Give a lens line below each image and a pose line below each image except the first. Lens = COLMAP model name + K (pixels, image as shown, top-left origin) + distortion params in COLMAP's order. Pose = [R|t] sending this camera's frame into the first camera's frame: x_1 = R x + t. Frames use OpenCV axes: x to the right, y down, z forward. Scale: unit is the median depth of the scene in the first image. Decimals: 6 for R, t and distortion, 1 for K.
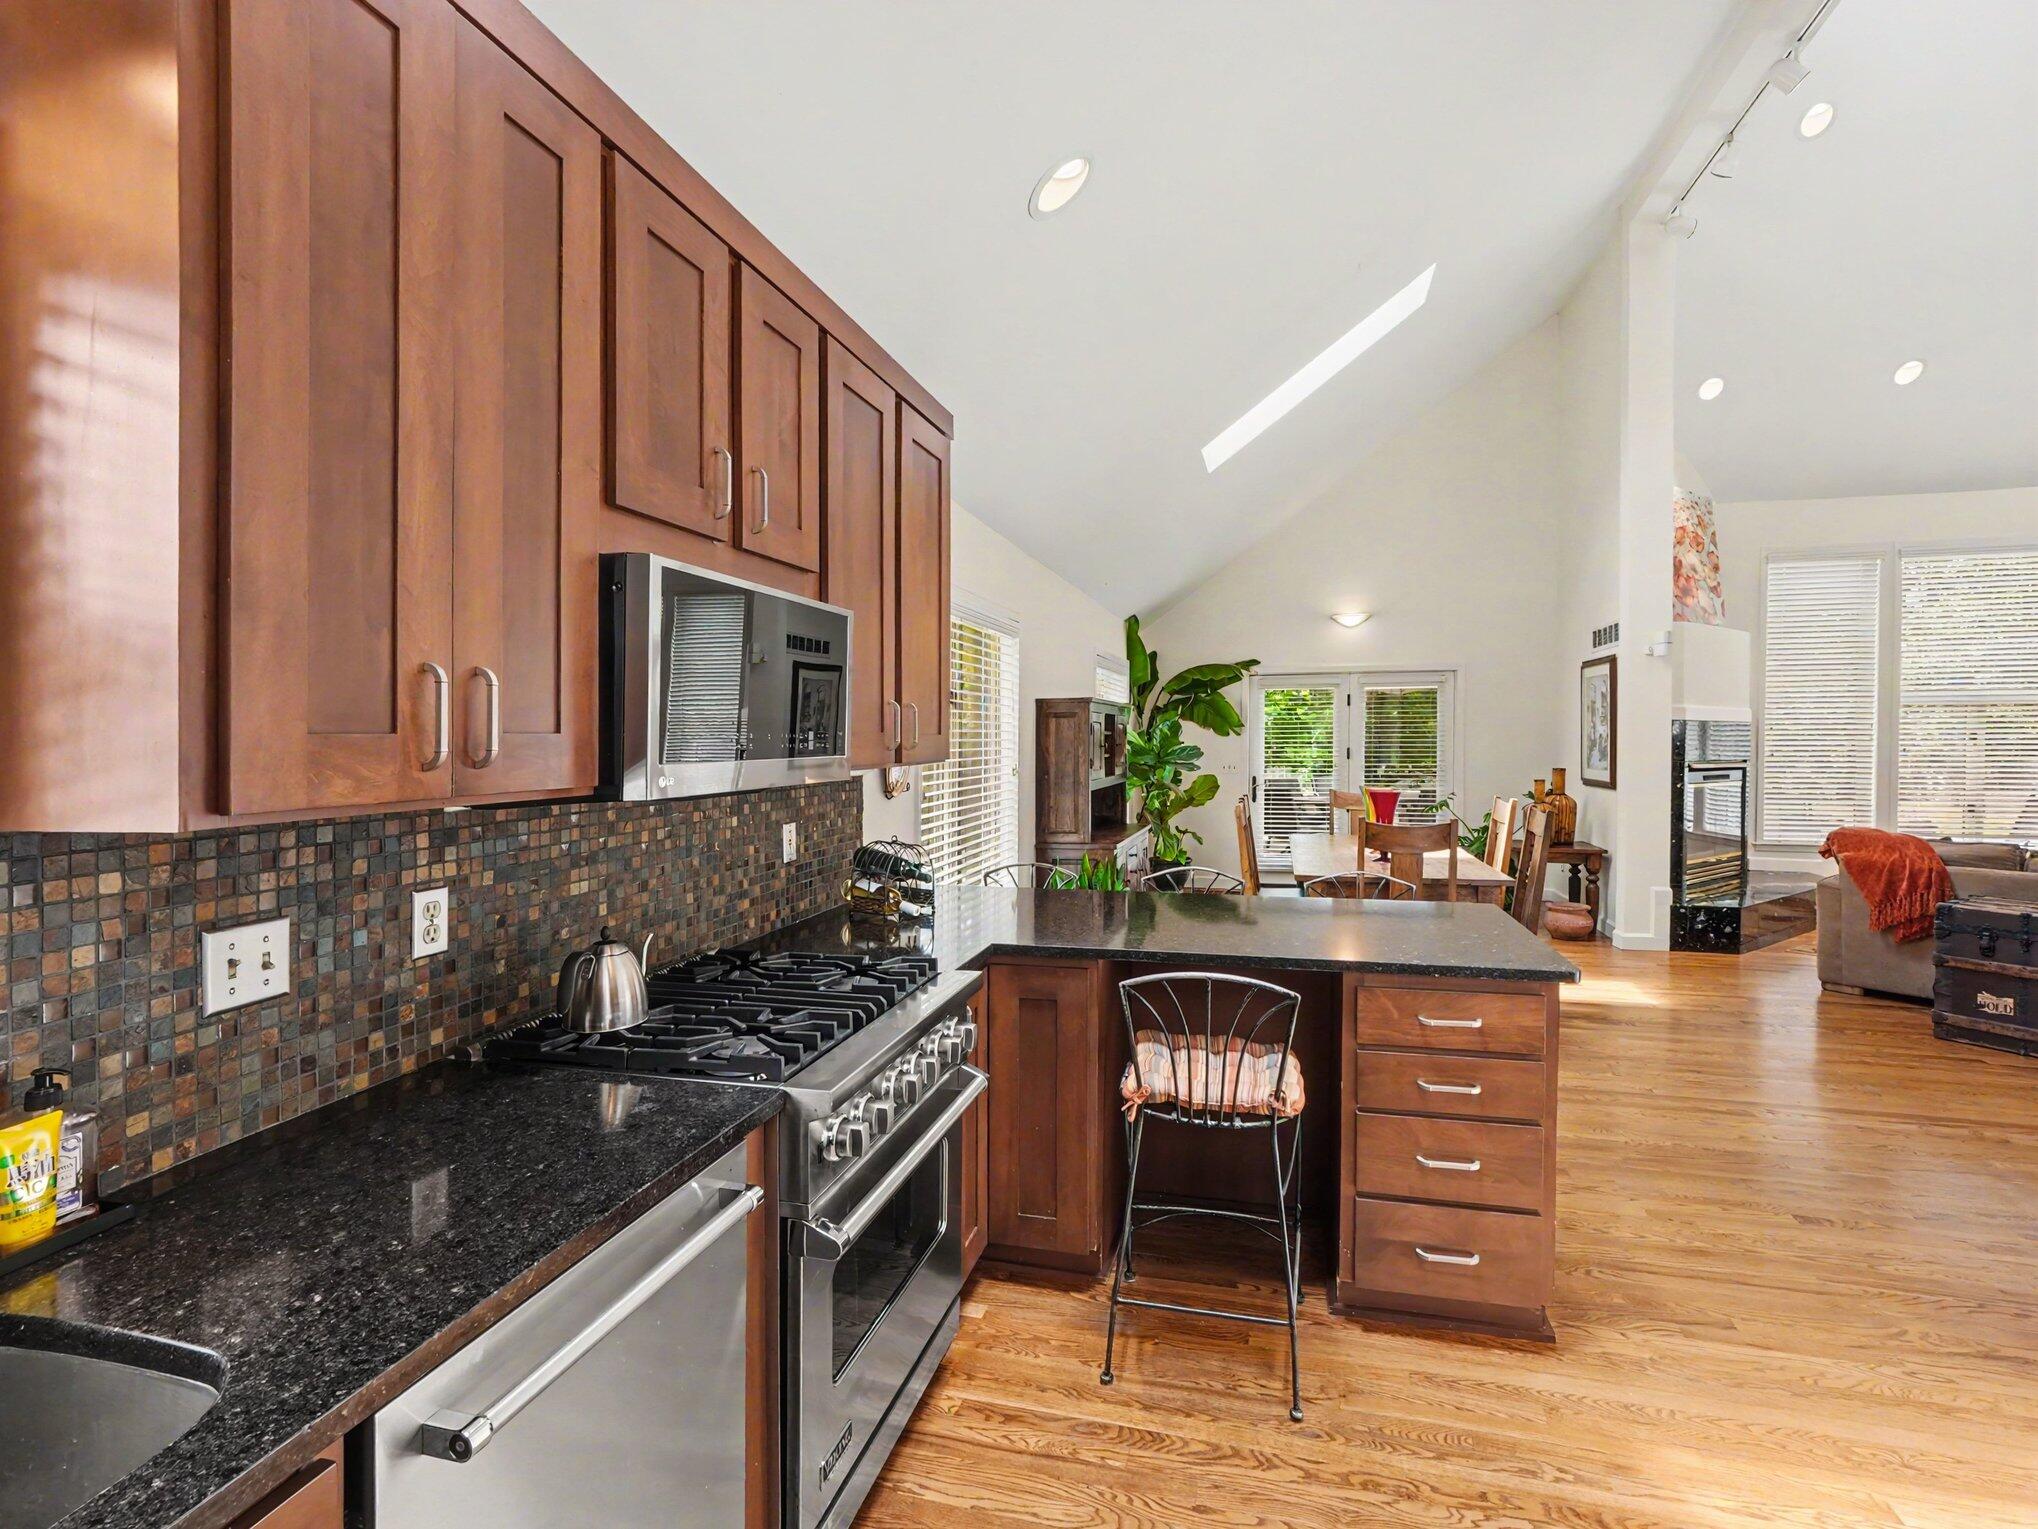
lens RADIAL K [[975.6, 0, 1040.7], [0, 975.6, 754.6], [0, 0, 1]] dist [-0.003036, 0.000031]
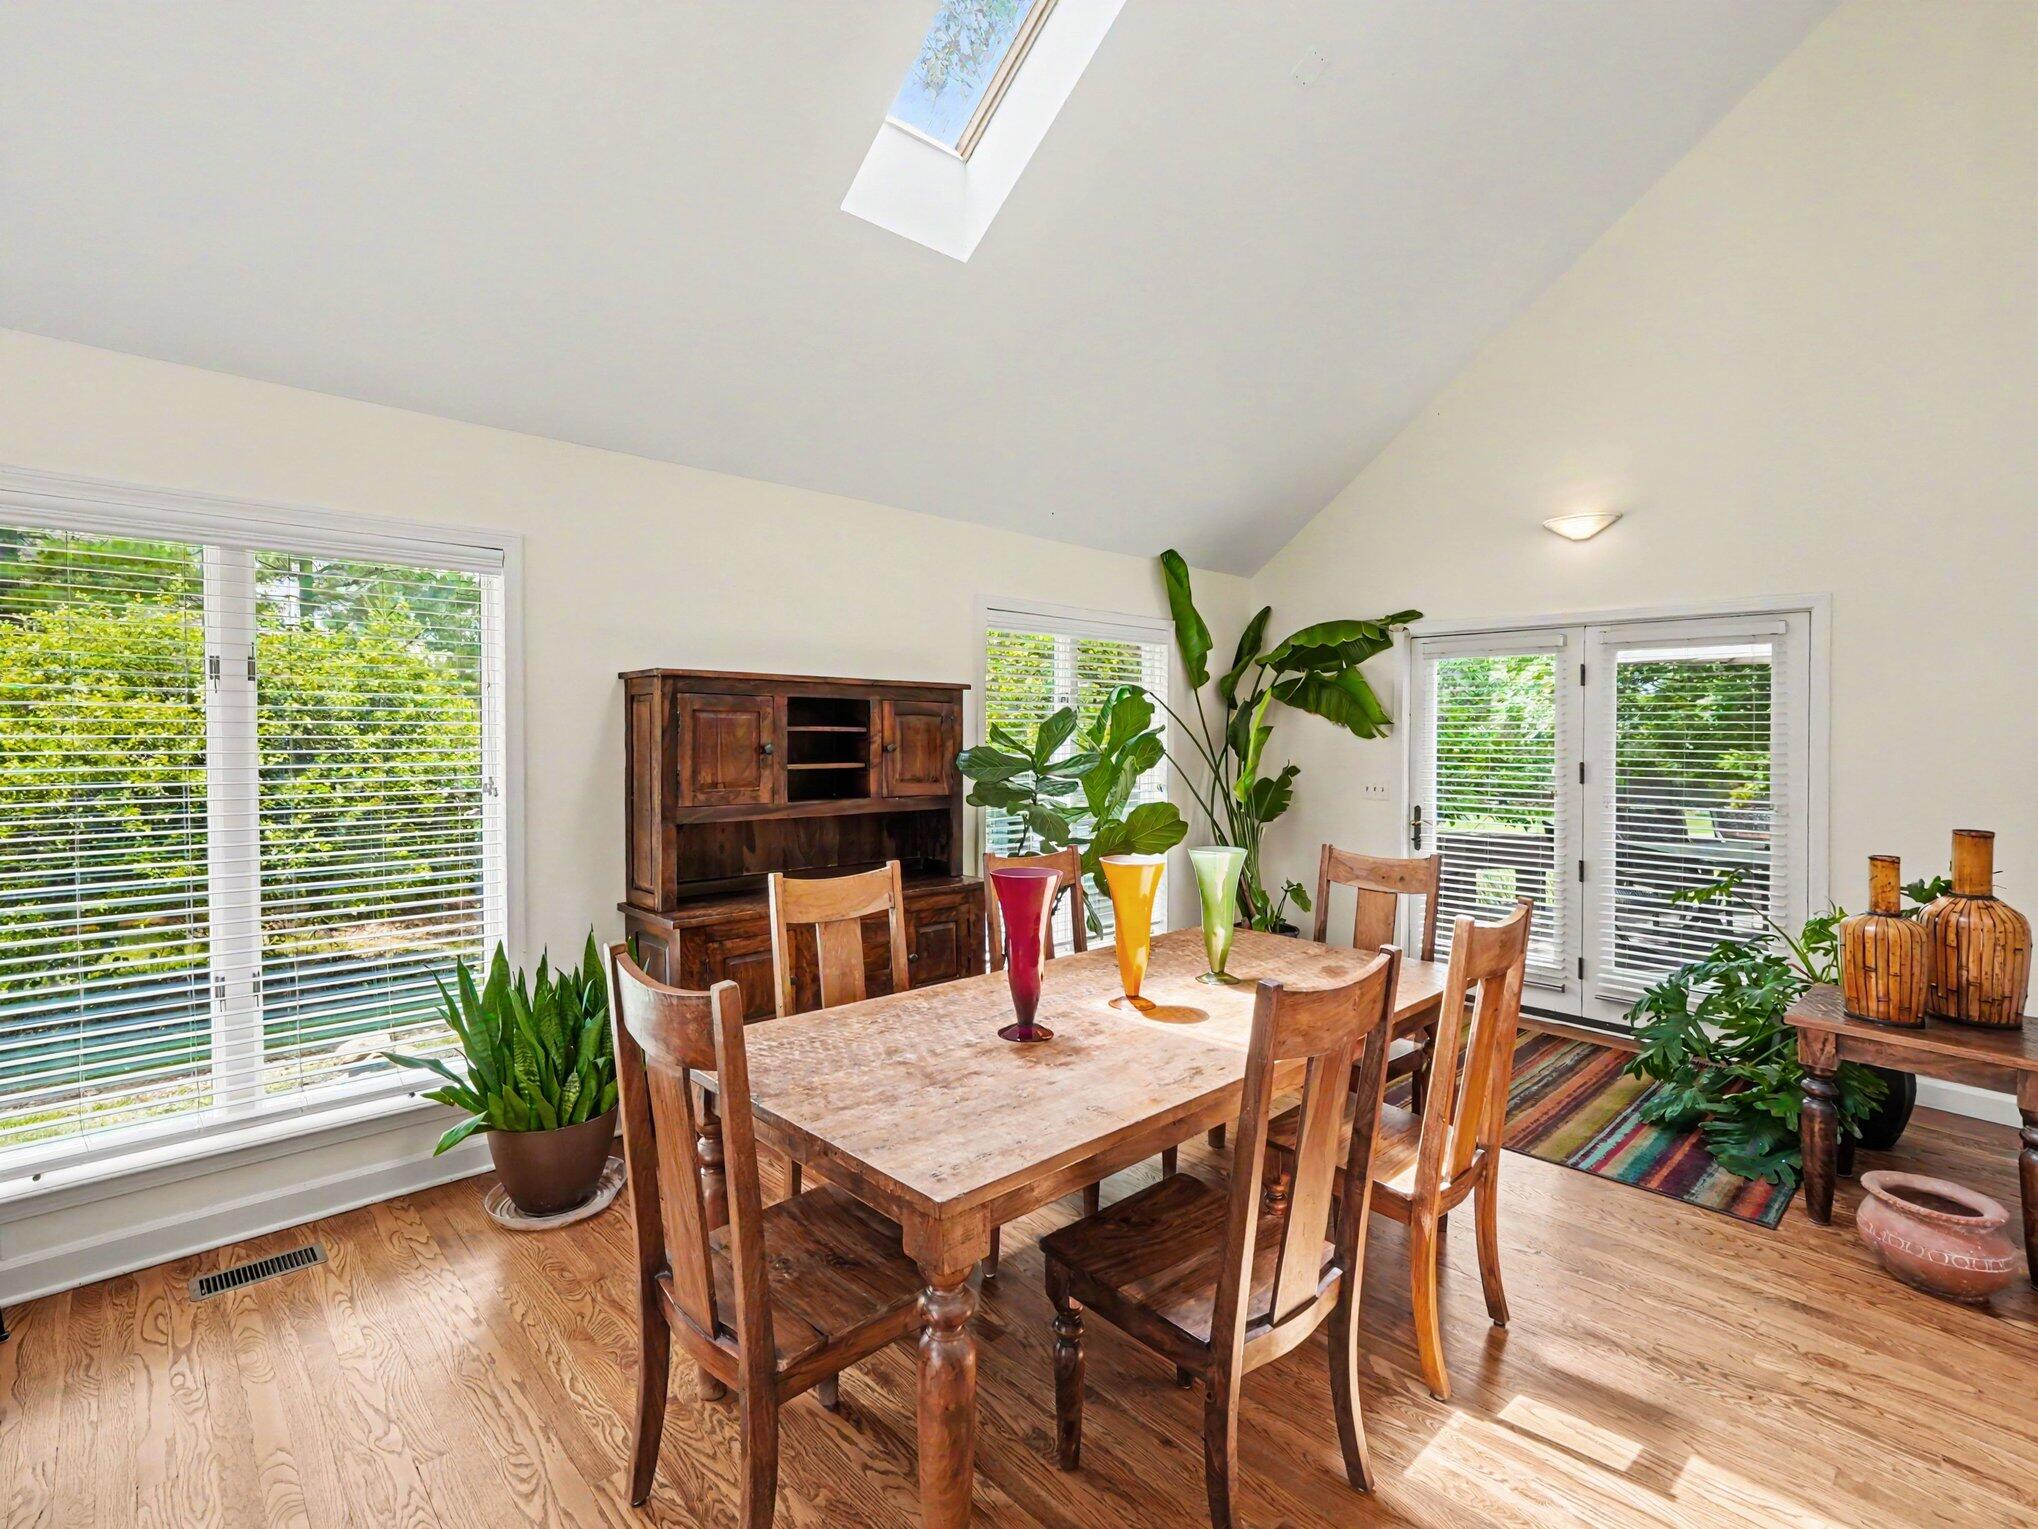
lens RADIAL K [[964.5, 0, 1020.8], [0, 964.5, 750.6], [0, 0, 1]] dist [-0.030301, 0.000428]
pose [[0.847309, 0.020749, -0.530696, 1.613775], [-0.021106, 0.999763, 0.005390, -0.048614], [0.530681, 0.006634, 0.847545, 1.858639]]
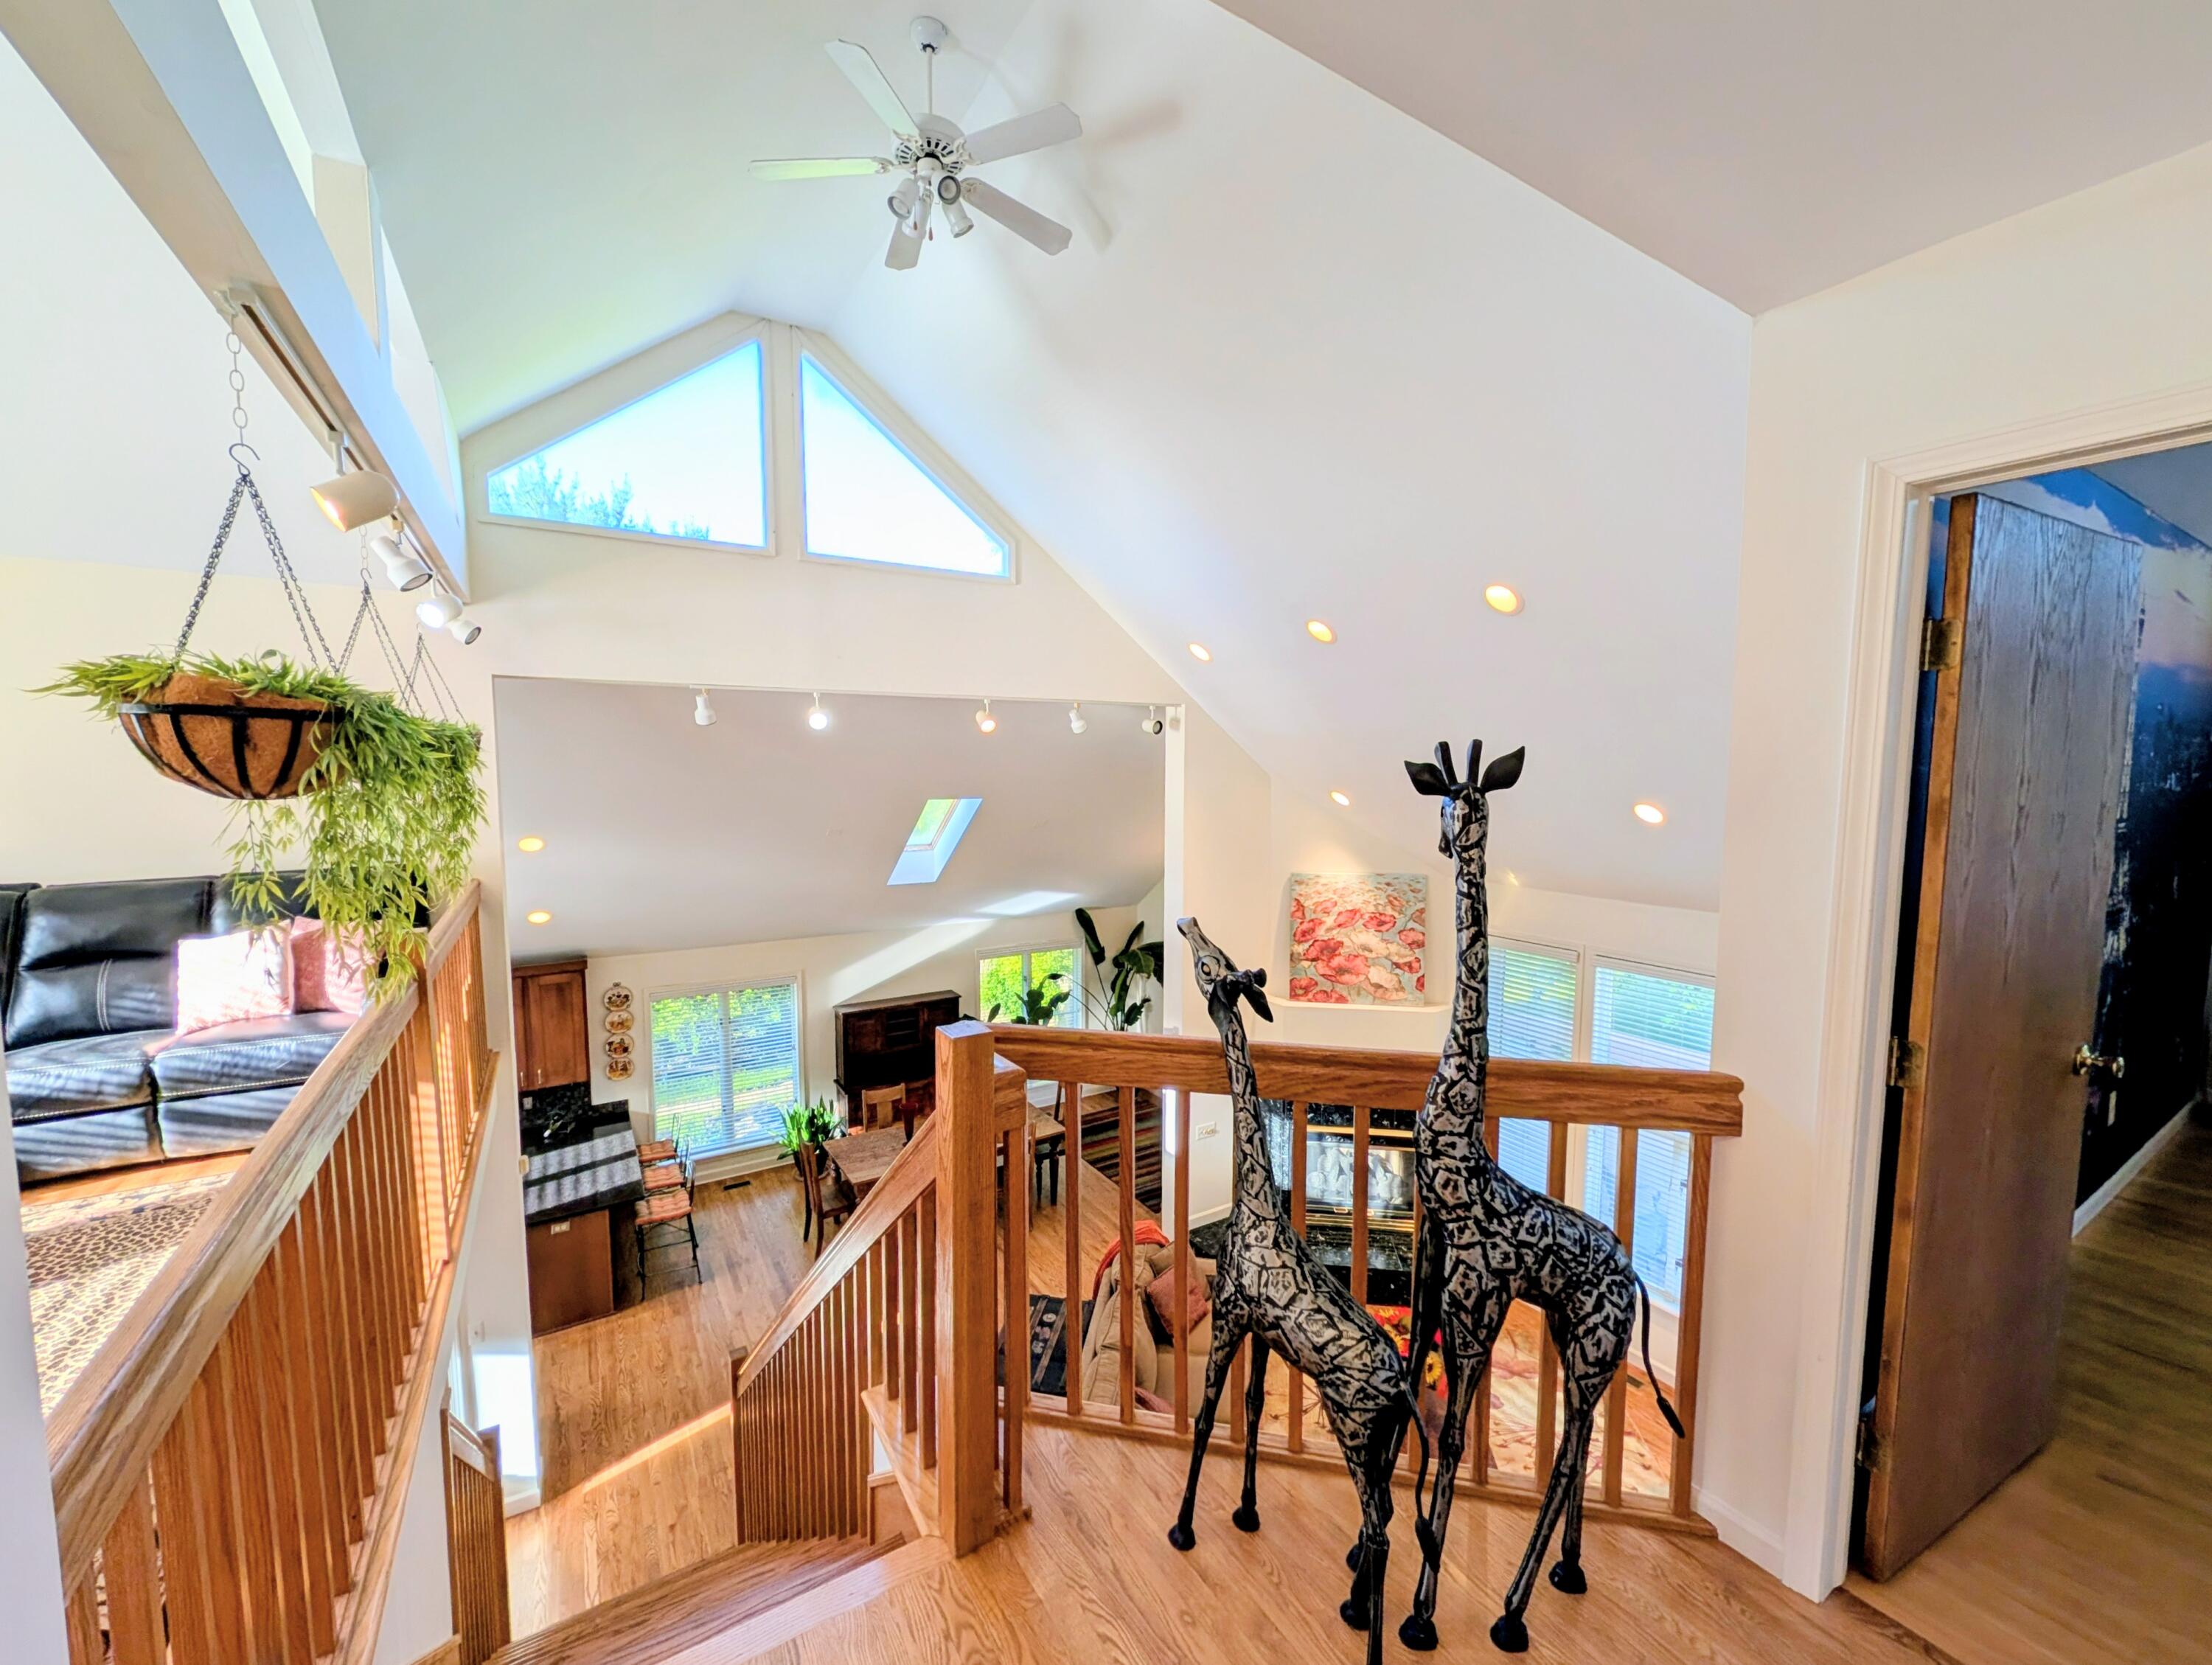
lens RADIAL K [[879.2, 0, 1106.0], [0, 879.2, 832.5], [0, 0, 1]] dist [0.033230, -0.000042]
pose [[0.717136, 0.059944, -0.694351, 4.752139], [-0.021655, 0.997730, 0.063770, -1.582252], [0.696597, -0.030696, 0.716806, 0.383533]]
